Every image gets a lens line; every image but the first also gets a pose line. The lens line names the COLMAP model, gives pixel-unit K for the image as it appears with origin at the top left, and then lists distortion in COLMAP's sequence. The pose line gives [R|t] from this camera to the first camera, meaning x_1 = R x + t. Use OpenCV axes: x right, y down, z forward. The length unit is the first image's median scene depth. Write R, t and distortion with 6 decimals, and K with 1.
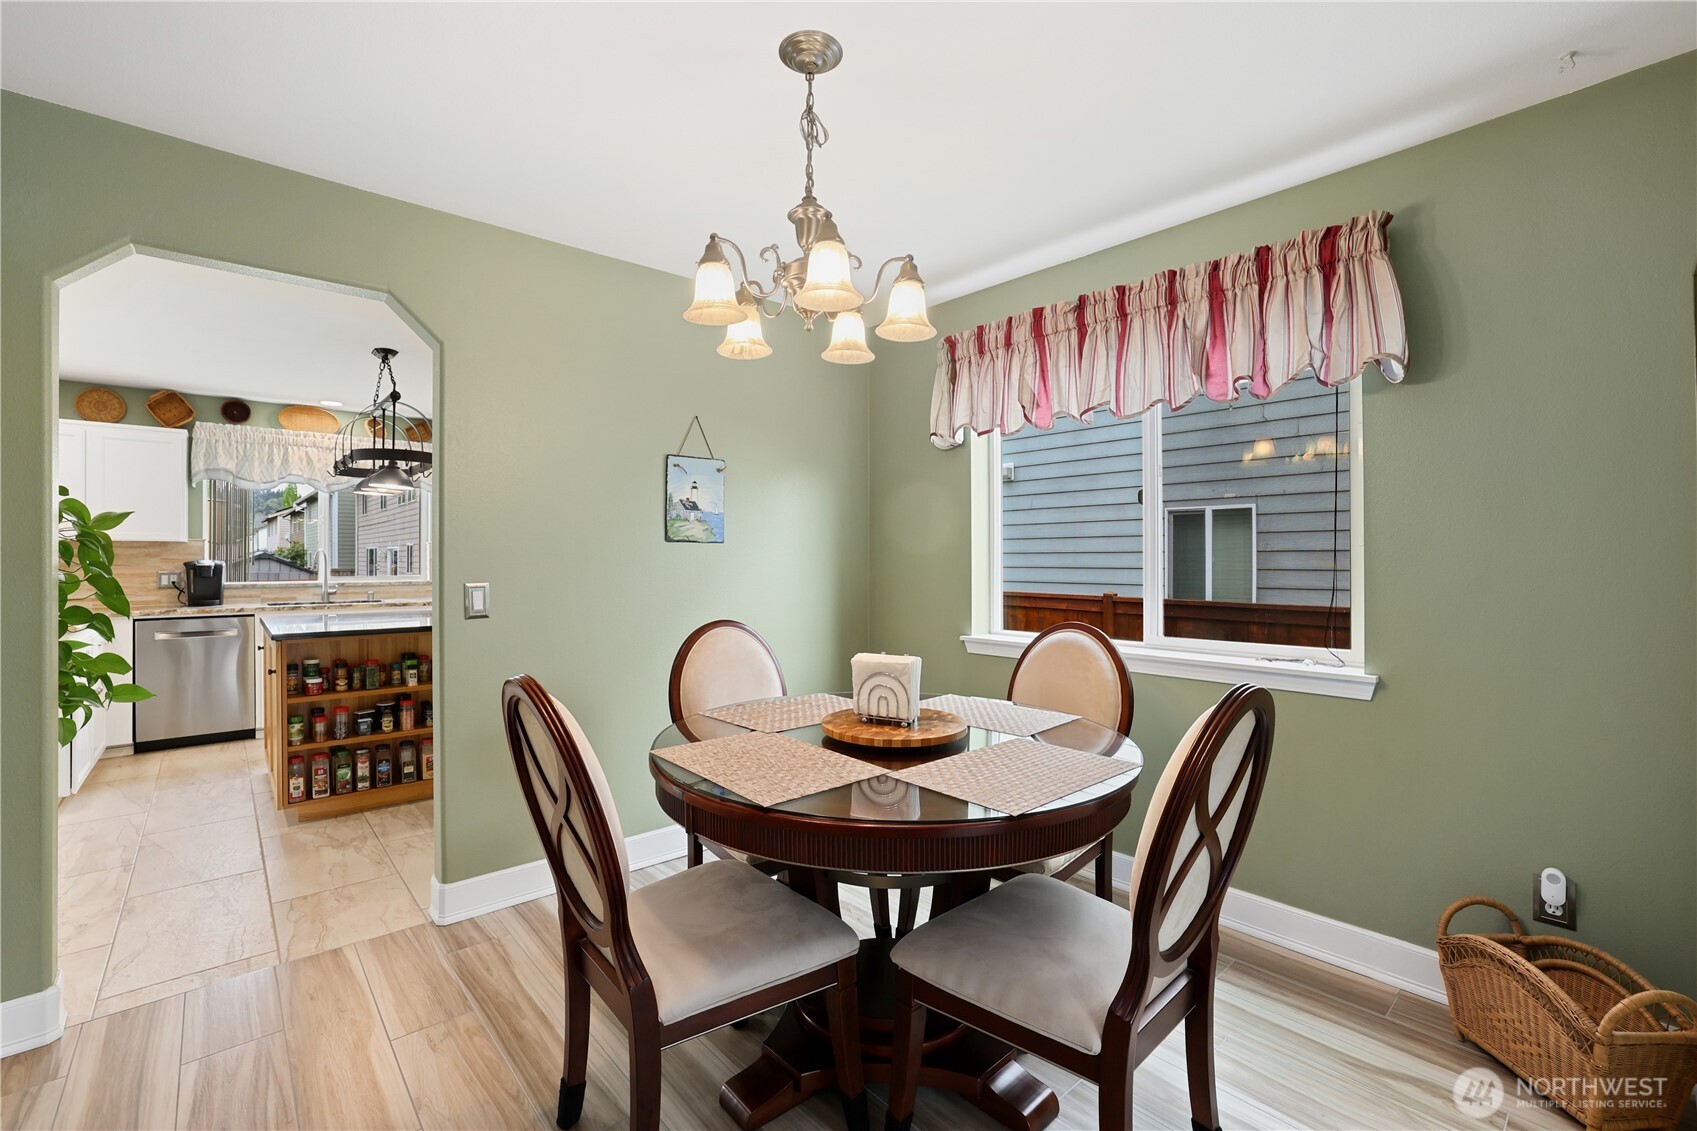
lens RADIAL K [[740.8, 0, 835.3], [0, 740.8, 554.2], [0, 0, 1]] dist [-0.016293, 0.005587]
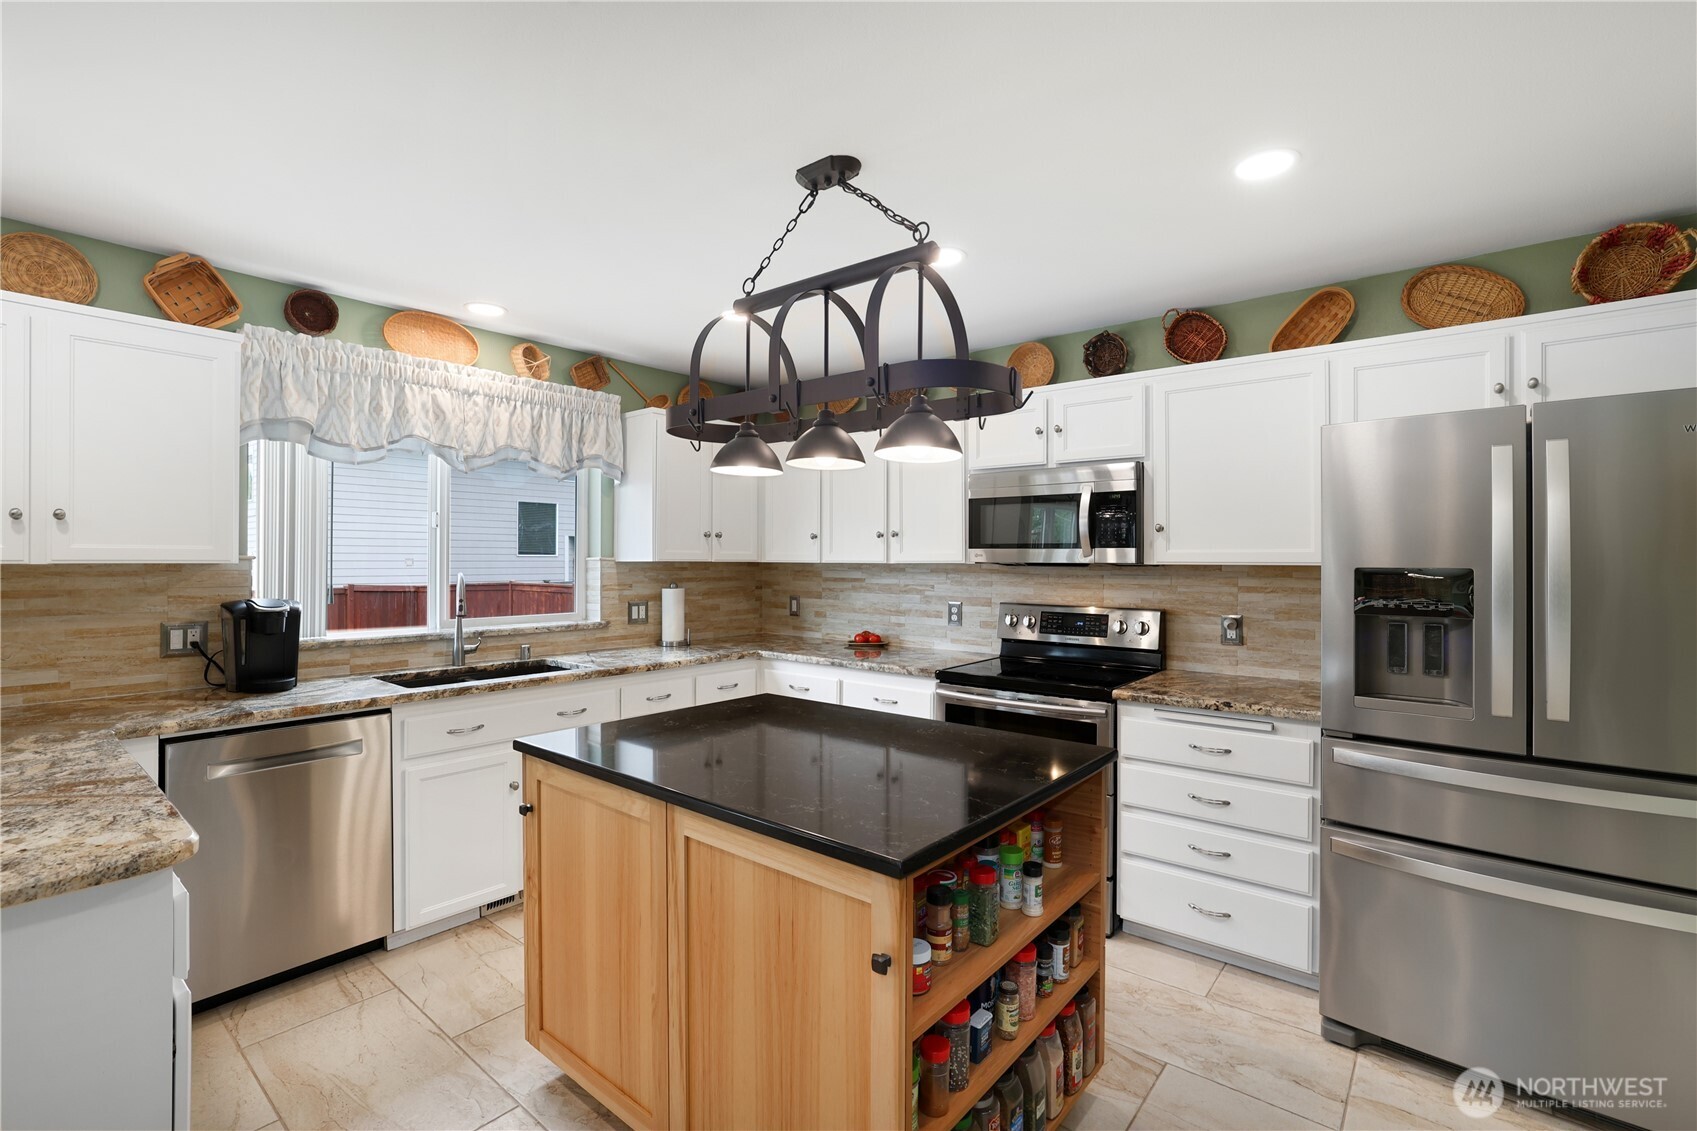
lens RADIAL K [[767.3, 0, 841.6], [0, 767.3, 555.1], [0, 0, 1]] dist [-0.013060, 0.003959]
pose [[0.985039, 0.005370, 0.172248, -0.559209], [-0.005283, 0.999986, -0.000965, -0.023154], [-0.172251, 0.000041, 0.985053, 0.416888]]
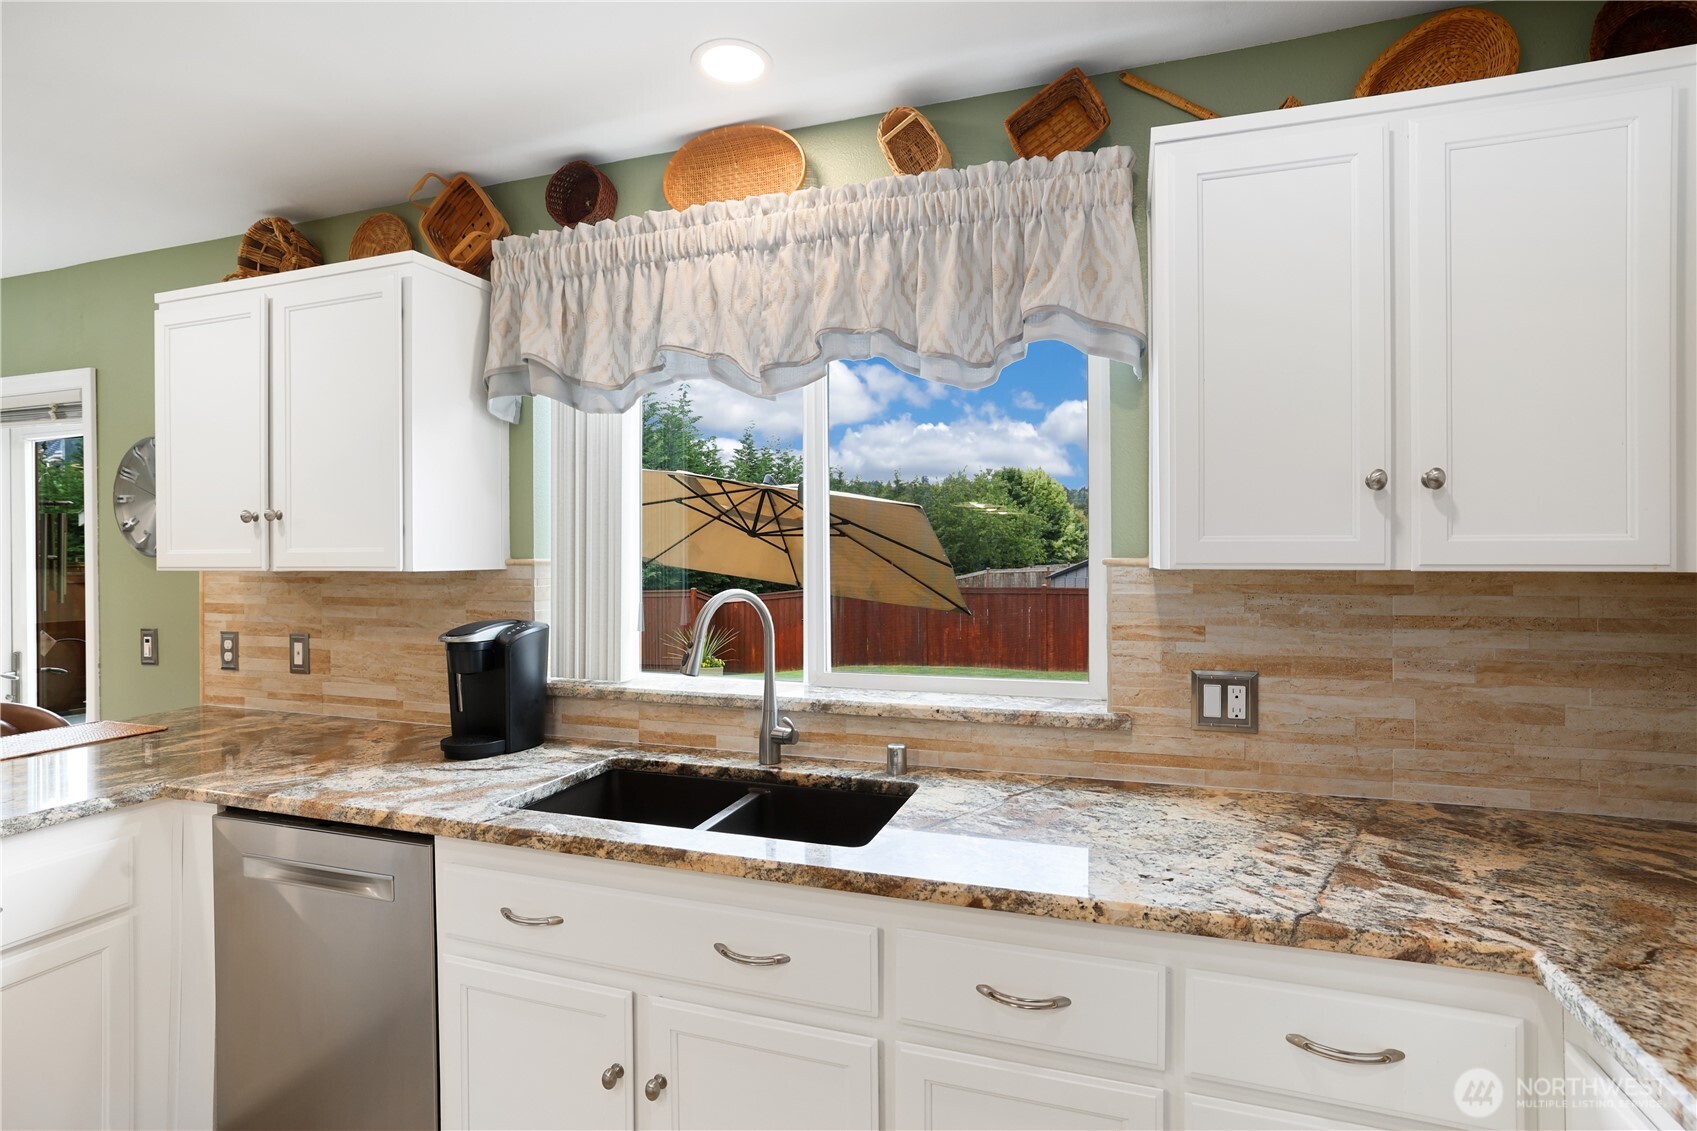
lens RADIAL K [[825.1, 0, 860.6], [0, 825.1, 556.9], [0, 0, 1]] dist [-0.025294, 0.004529]
pose [[0.516713, 0.001223, -0.856158, -0.427657], [0.007913, 0.999949, 0.006204, -0.023621], [0.856122, -0.009981, 0.516677, 0.948068]]
